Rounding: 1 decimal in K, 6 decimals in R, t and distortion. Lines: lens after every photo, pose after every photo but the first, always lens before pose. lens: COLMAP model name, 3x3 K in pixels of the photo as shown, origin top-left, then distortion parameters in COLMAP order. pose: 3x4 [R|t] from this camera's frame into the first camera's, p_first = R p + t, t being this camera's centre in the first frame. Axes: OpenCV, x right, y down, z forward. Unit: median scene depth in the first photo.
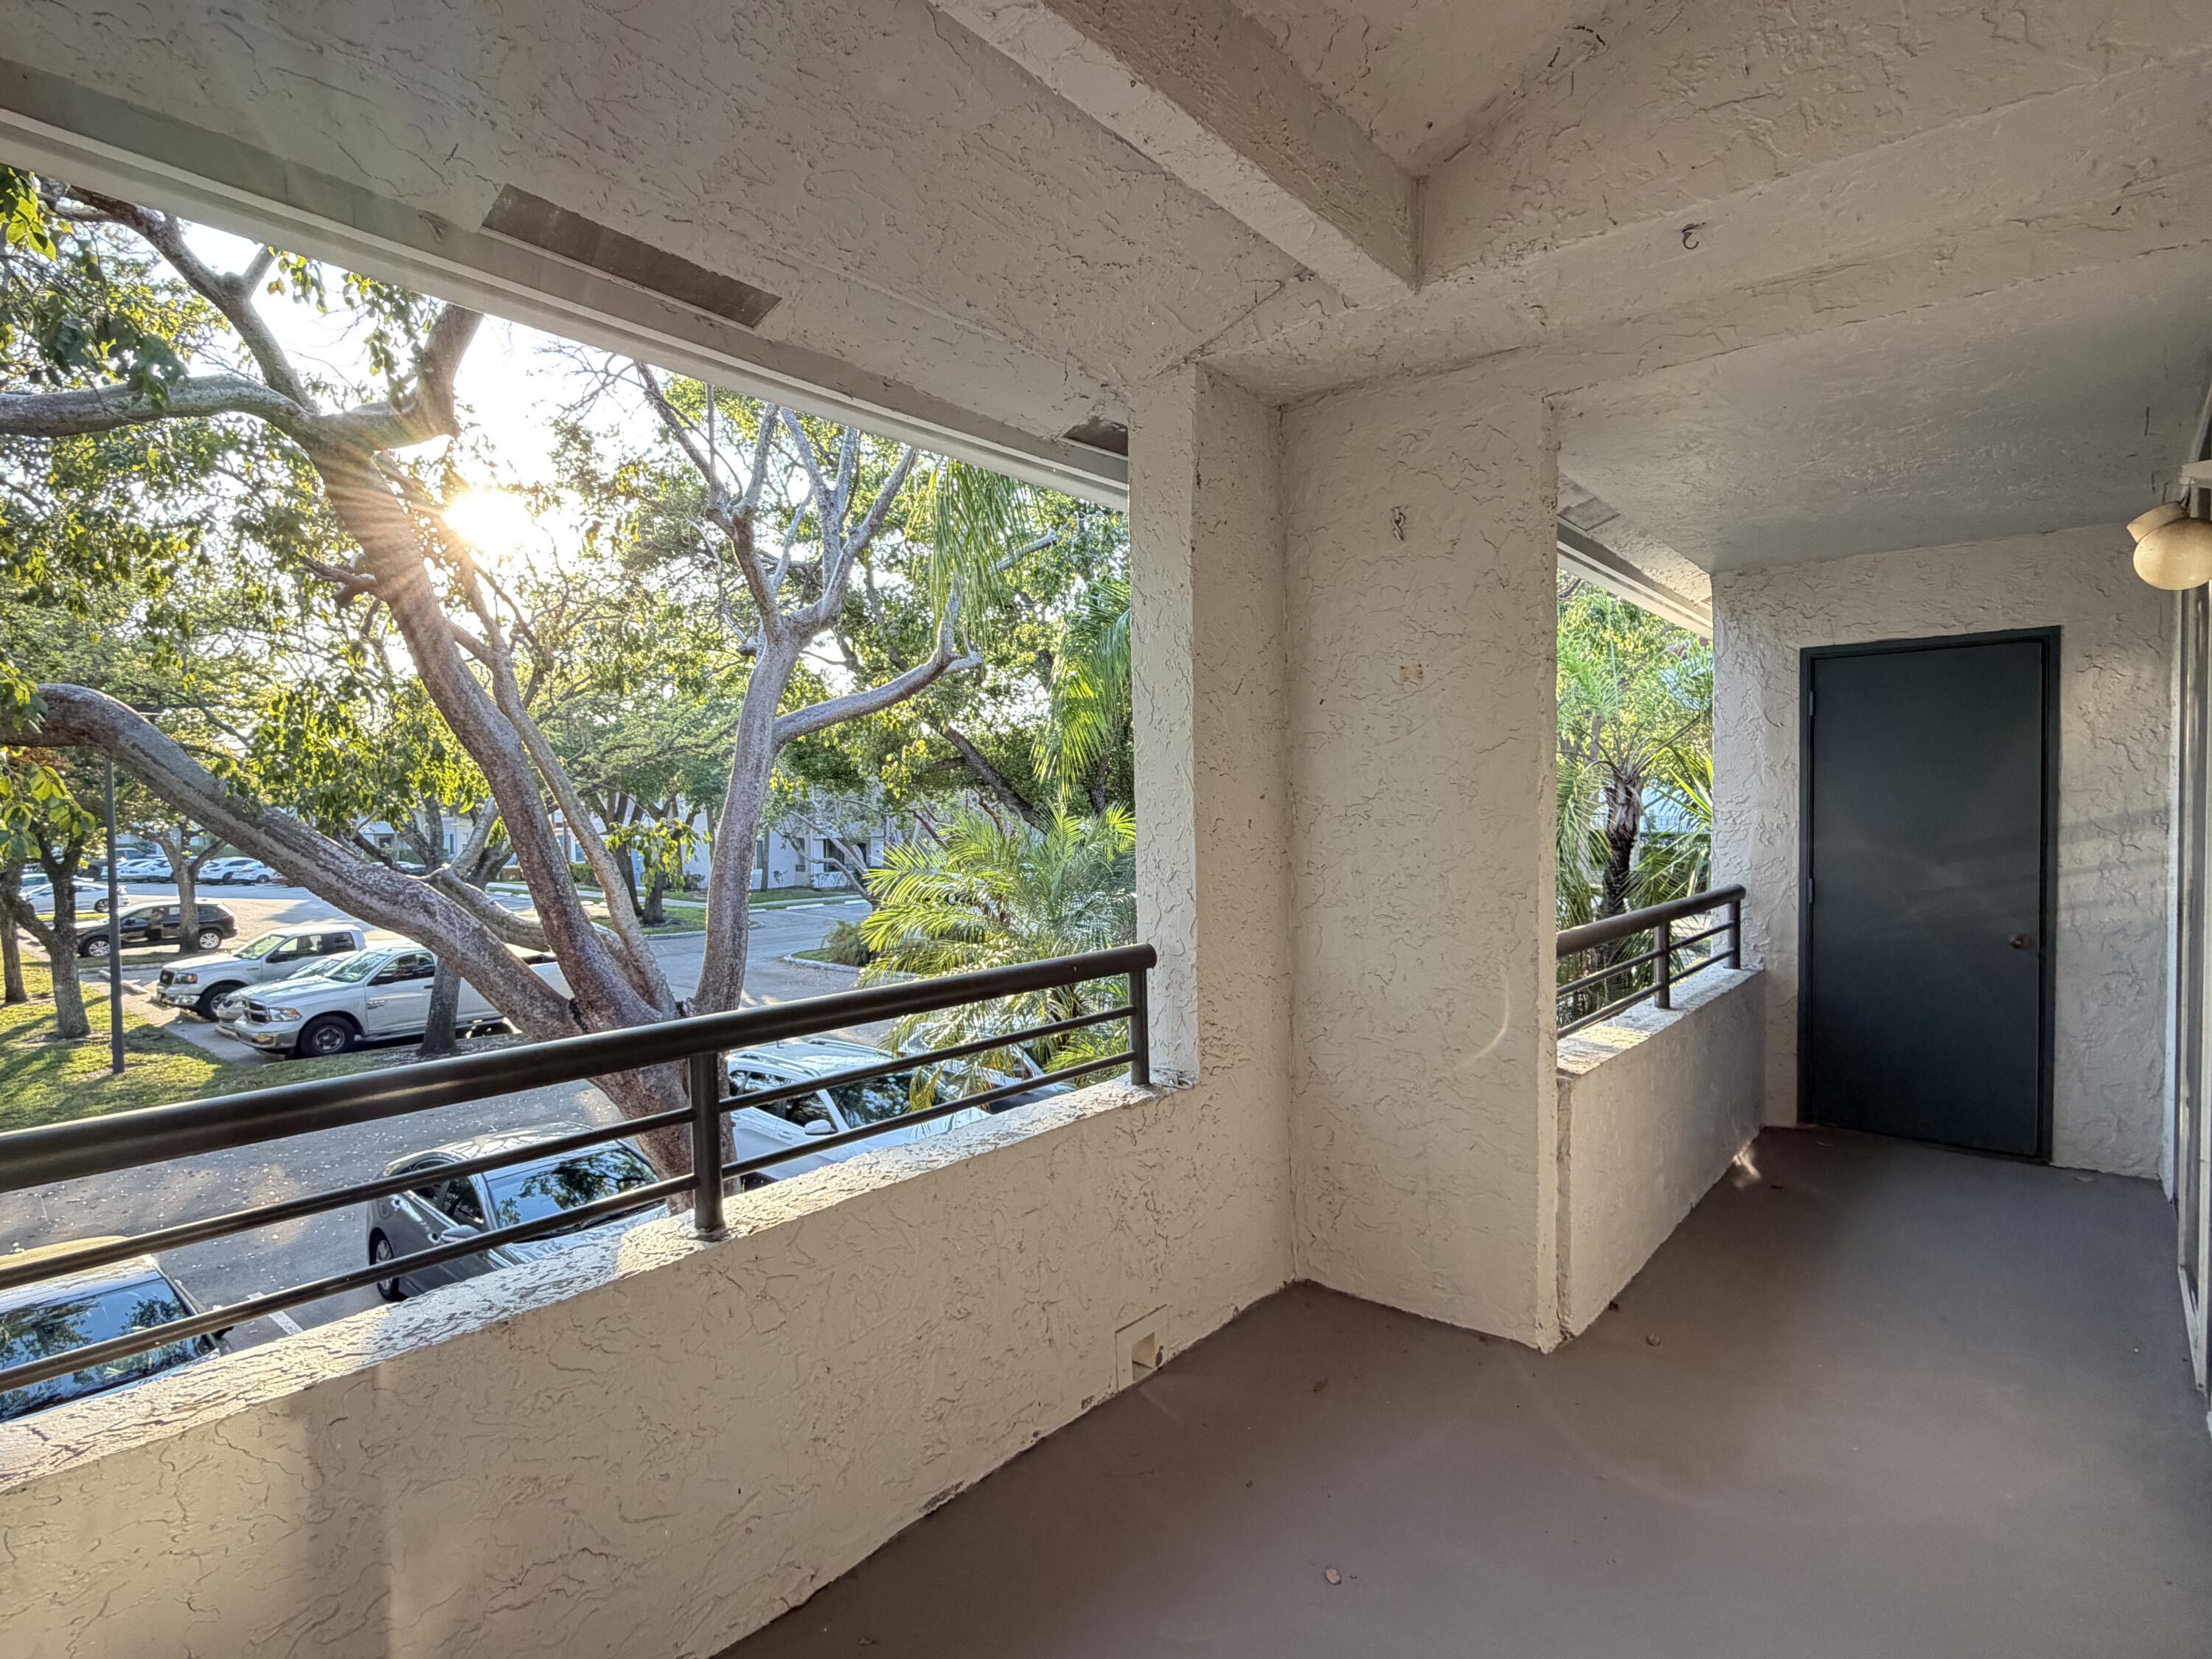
lens RADIAL K [[1112.2, 0, 1109.9], [0, 1112.2, 828.7], [0, 0, 1]] dist [-0.005425, 0.000834]
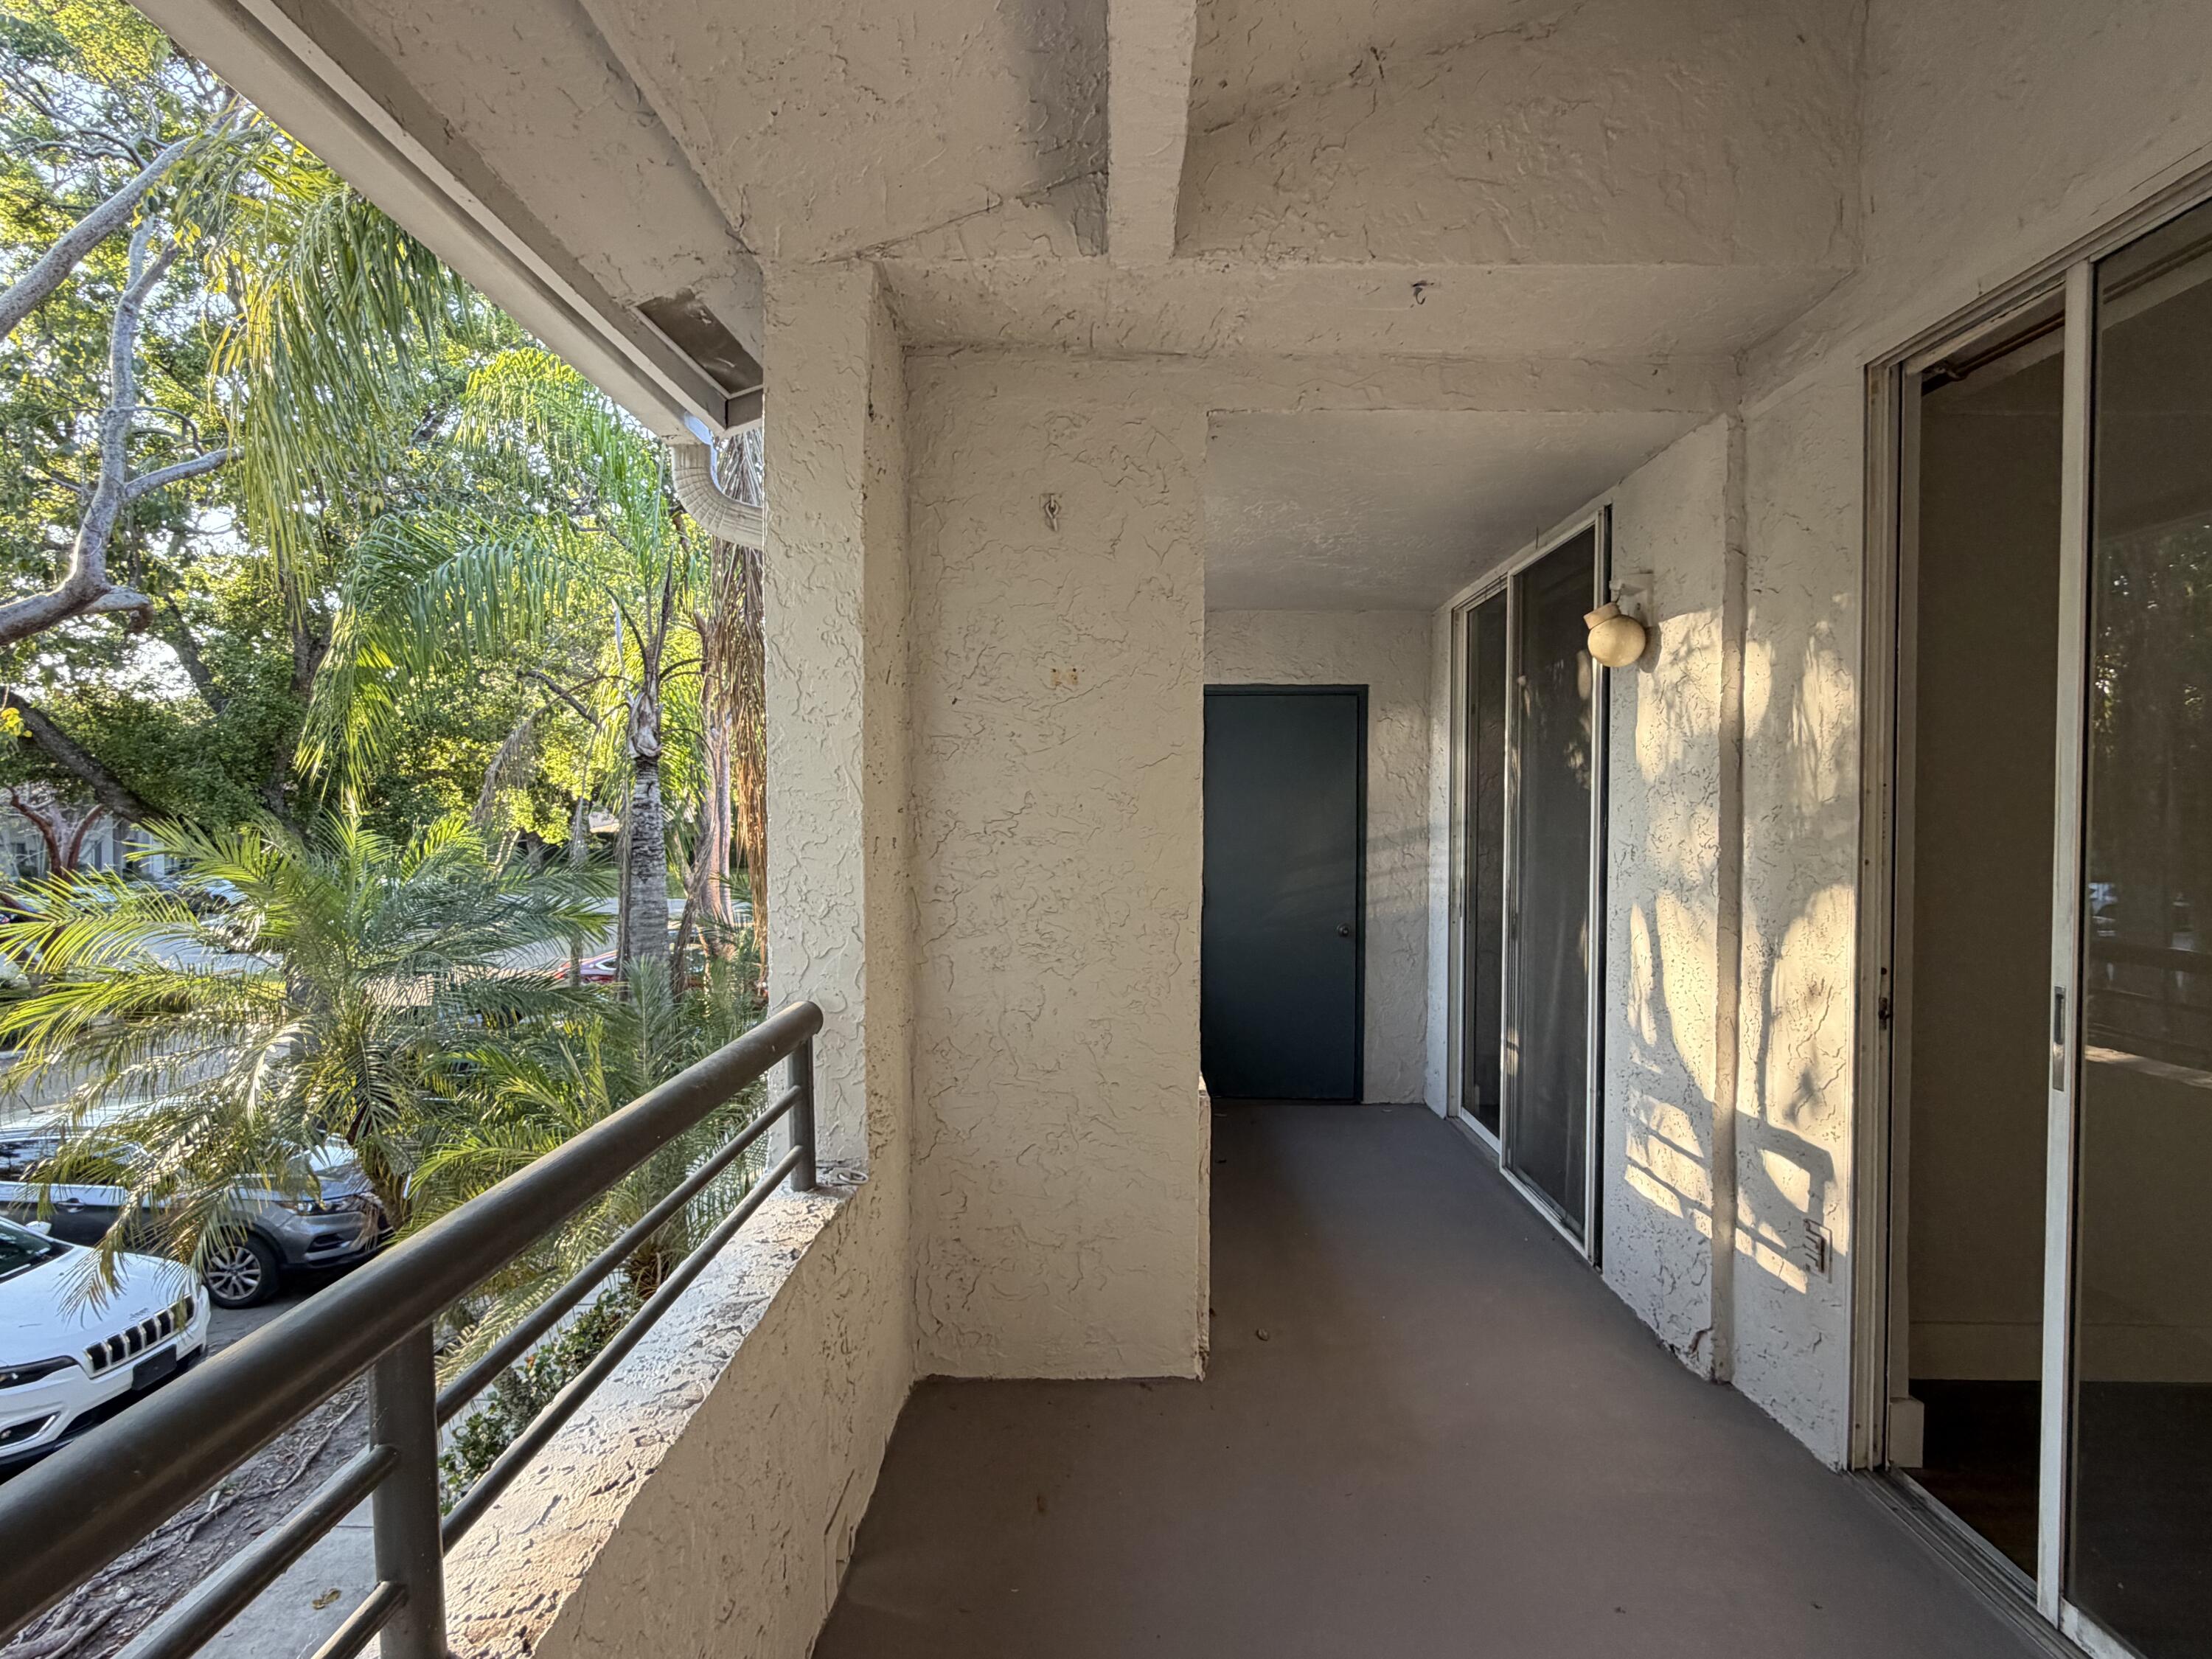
lens RADIAL K [[1112.2, 0, 1105.1], [0, 1112.2, 828.6], [0, 0, 1]] dist [-0.005425, 0.000834]
pose [[0.774340, 0.003283, 0.632761, -0.275967], [0.001750, 0.999972, -0.007329, -0.008711], [-0.632767, 0.006782, 0.774312, 0.266944]]
